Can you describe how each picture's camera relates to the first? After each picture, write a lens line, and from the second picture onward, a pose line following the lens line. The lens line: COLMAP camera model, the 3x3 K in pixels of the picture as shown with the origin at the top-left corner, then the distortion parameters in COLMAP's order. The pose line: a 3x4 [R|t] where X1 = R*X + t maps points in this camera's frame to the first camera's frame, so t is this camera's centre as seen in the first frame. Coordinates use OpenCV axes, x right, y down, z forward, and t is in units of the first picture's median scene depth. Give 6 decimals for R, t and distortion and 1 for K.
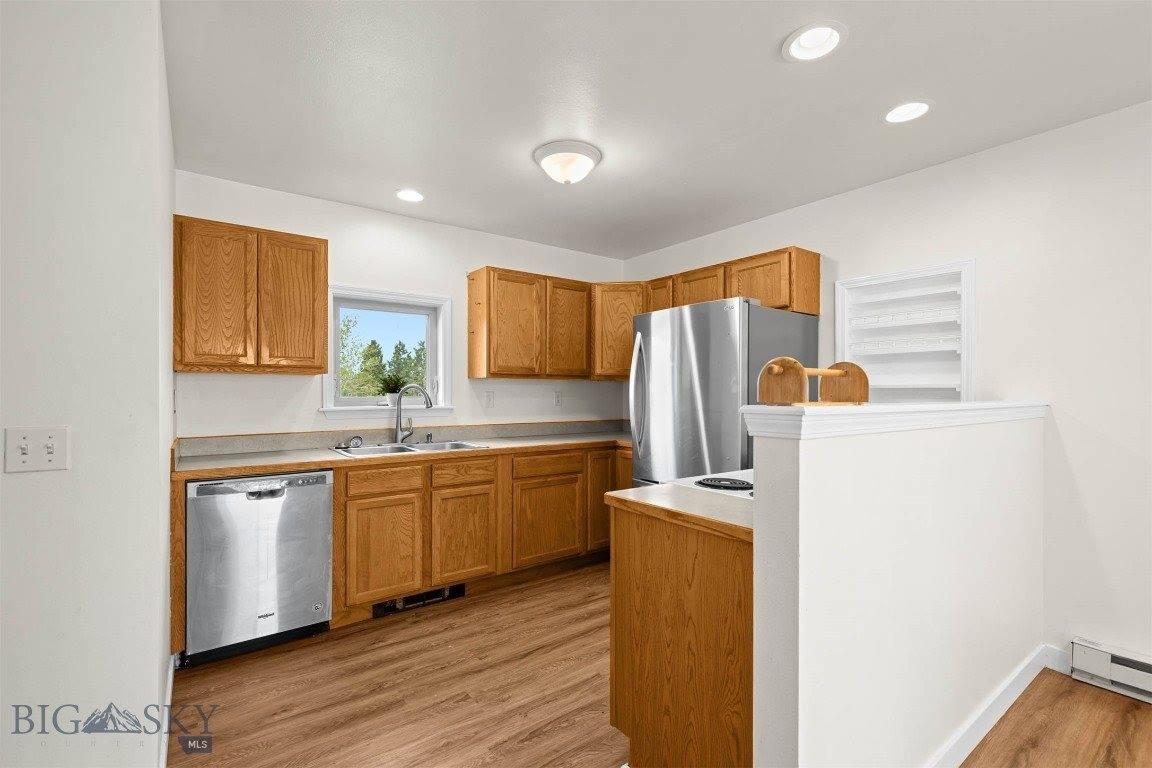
lens RADIAL K [[526.4, 0, 575.4], [0, 526.4, 387.7], [0, 0, 1]] dist [0.005620, -0.000184]
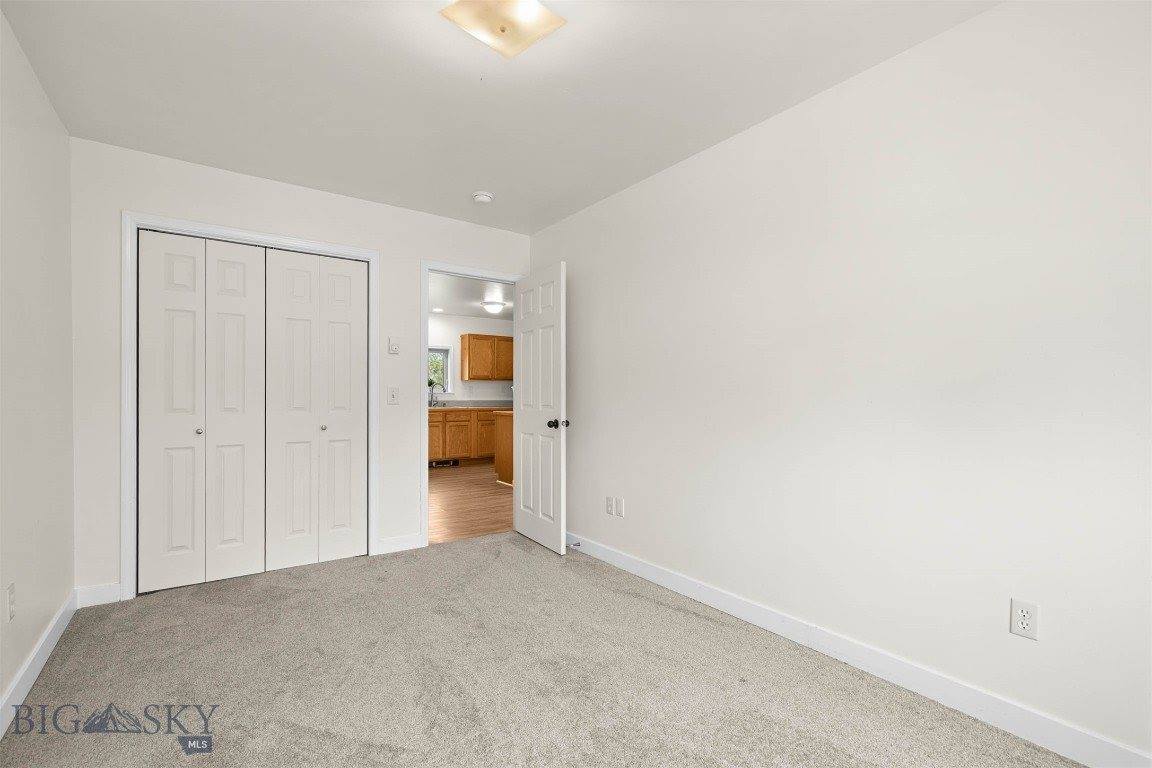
lens RADIAL K [[526.4, 0, 574.3], [0, 526.4, 384.4], [0, 0, 1]] dist [0.005620, -0.000184]
pose [[0.999963, 0.002170, -0.008313, 0.334873], [-0.002211, 0.999985, -0.004919, 0.010850], [0.008303, 0.004937, 0.999953, -1.396087]]
